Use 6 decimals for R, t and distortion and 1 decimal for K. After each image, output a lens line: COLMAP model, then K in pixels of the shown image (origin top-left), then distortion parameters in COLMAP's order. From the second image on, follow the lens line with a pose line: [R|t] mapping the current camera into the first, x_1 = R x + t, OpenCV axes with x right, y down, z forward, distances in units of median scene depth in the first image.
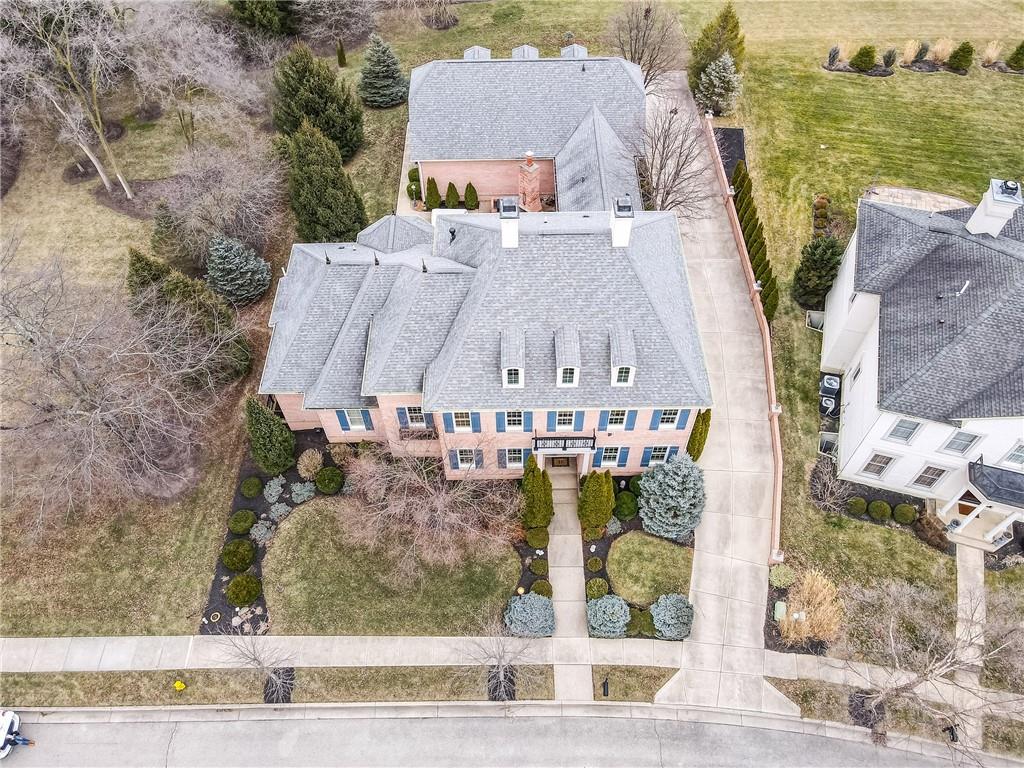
lens RADIAL K [[747.6, 0, 513.6], [0, 747.6, 388.6], [0, 0, 1]] dist [0.013270, 0.000829]
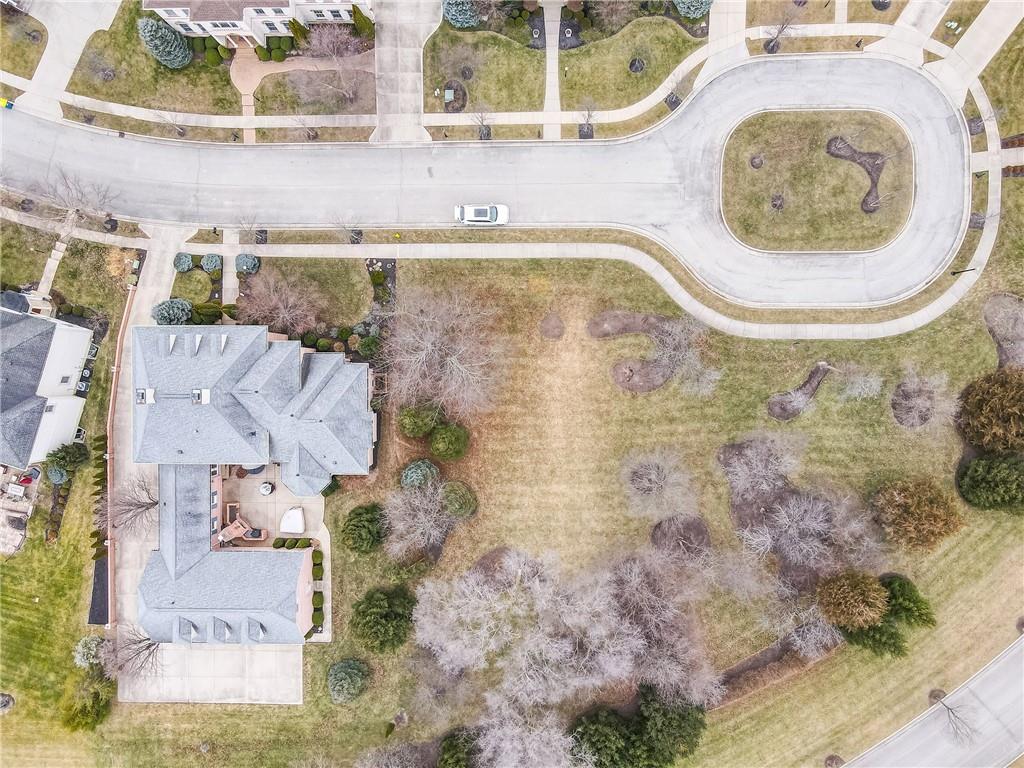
lens RADIAL K [[747.6, 0, 513.5], [0, 747.6, 385.4], [0, 0, 1]] dist [0.013270, 0.000829]
pose [[-0.998675, -0.014479, 0.049389, -0.856803], [0.040137, -0.819784, 0.571265, -1.193593], [0.032217, 0.572490, 0.819278, -0.570035]]
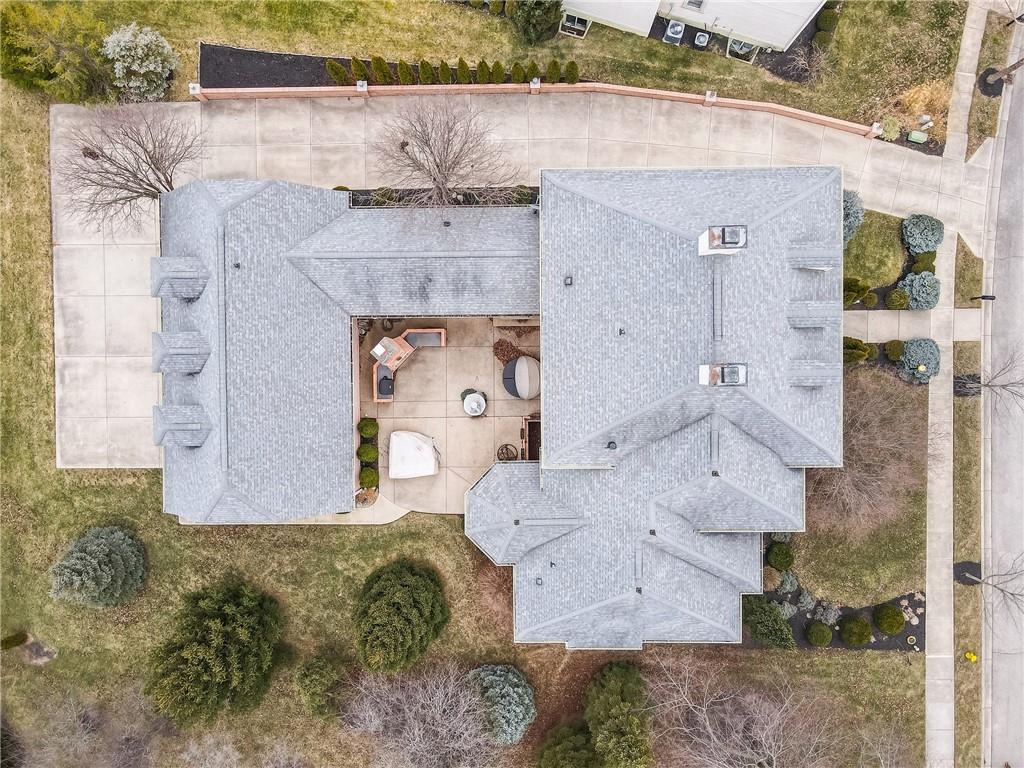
lens RADIAL K [[747.6, 0, 510.7], [0, 747.6, 388.9], [0, 0, 1]] dist [0.013270, 0.000829]
pose [[0.004387, -0.999975, -0.005623, -0.016217], [0.818649, 0.000362, 0.574294, -0.820955], [-0.574277, -0.007123, 0.818630, 0.415825]]
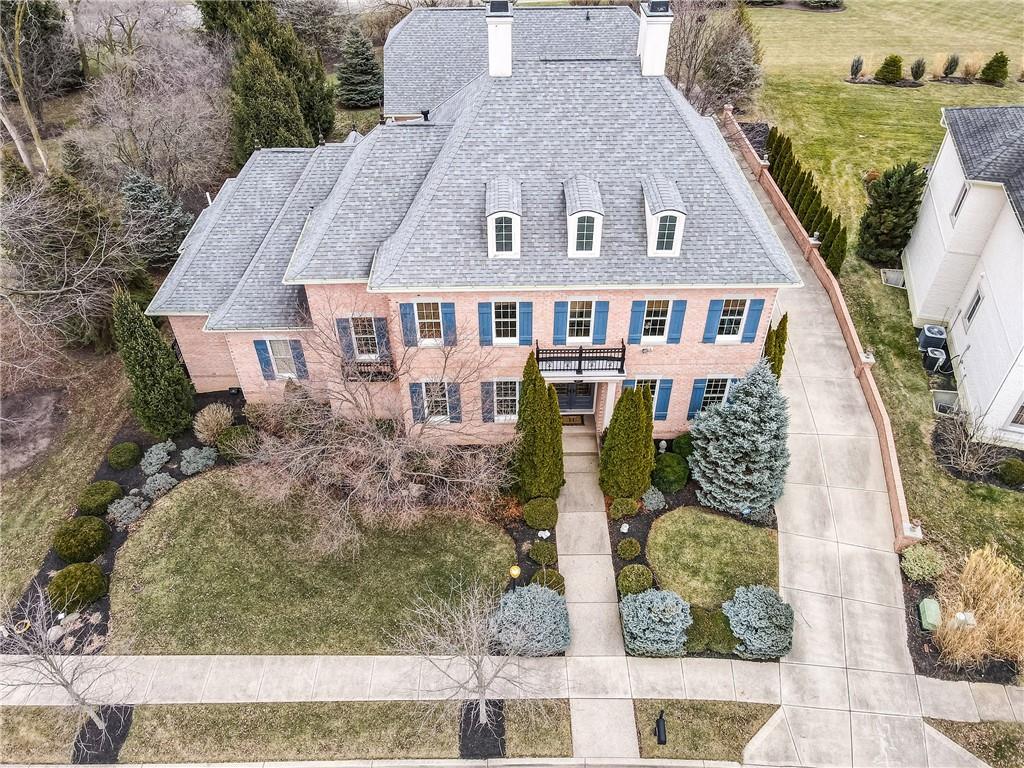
lens RADIAL K [[747.6, 0, 513.6], [0, 747.6, 386.9], [0, 0, 1]] dist [0.013270, 0.000829]
pose [[0.999974, 0.002114, 0.006859, 0.003707], [-0.000509, 0.974127, -0.225999, 0.247340], [-0.007159, 0.225990, 0.974103, 0.340167]]
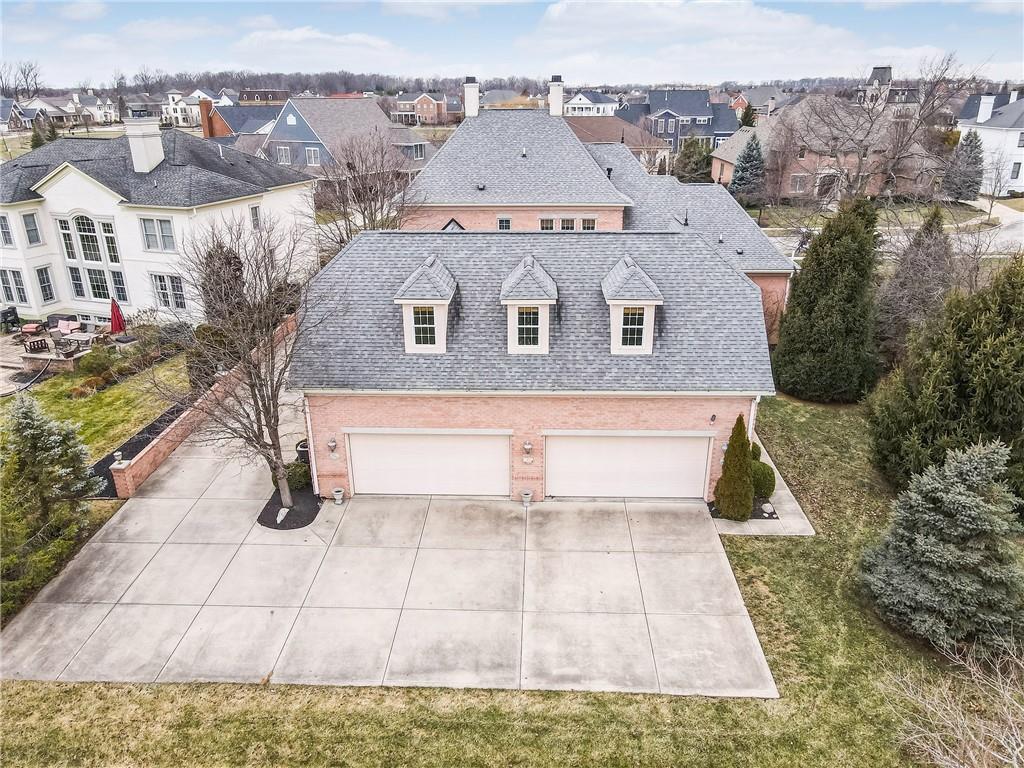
lens RADIAL K [[747.6, 0, 511.6], [0, 747.6, 388.4], [0, 0, 1]] dist [0.013270, 0.000829]
pose [[-0.998681, -0.001104, 0.051329, 0.002991], [0.049460, 0.247437, 0.967641, -1.257682], [-0.013769, 0.968903, -0.247056, 1.669407]]
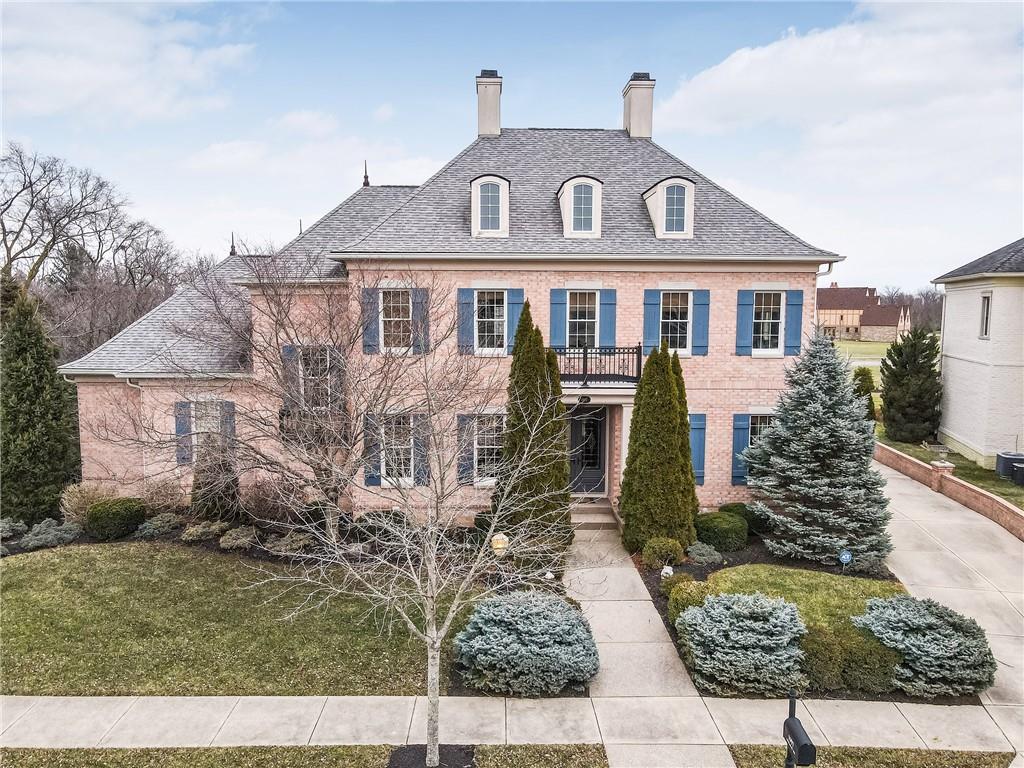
lens RADIAL K [[747.6, 0, 512.0], [0, 747.6, 384.5], [0, 0, 1]] dist [0.013270, 0.000829]
pose [[0.999789, 0.012440, 0.016340, 0.008226], [0.003910, 0.665773, -0.746144, 0.474224], [-0.020160, 0.746050, 0.665584, 0.649343]]
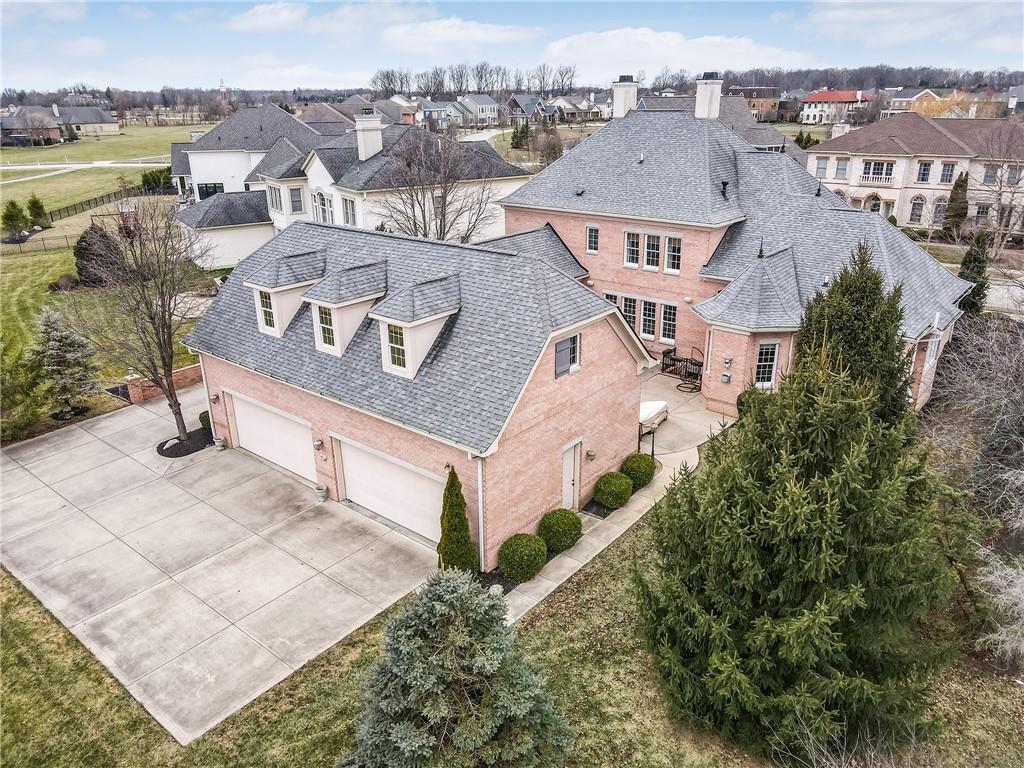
lens RADIAL K [[747.6, 0, 514.0], [0, 747.6, 388.6], [0, 0, 1]] dist [0.013270, 0.000829]
pose [[-0.764709, -0.218780, 0.606098, -0.524408], [0.532173, 0.315932, 0.785480, -1.048395], [-0.363333, 0.923213, -0.125167, 1.526464]]
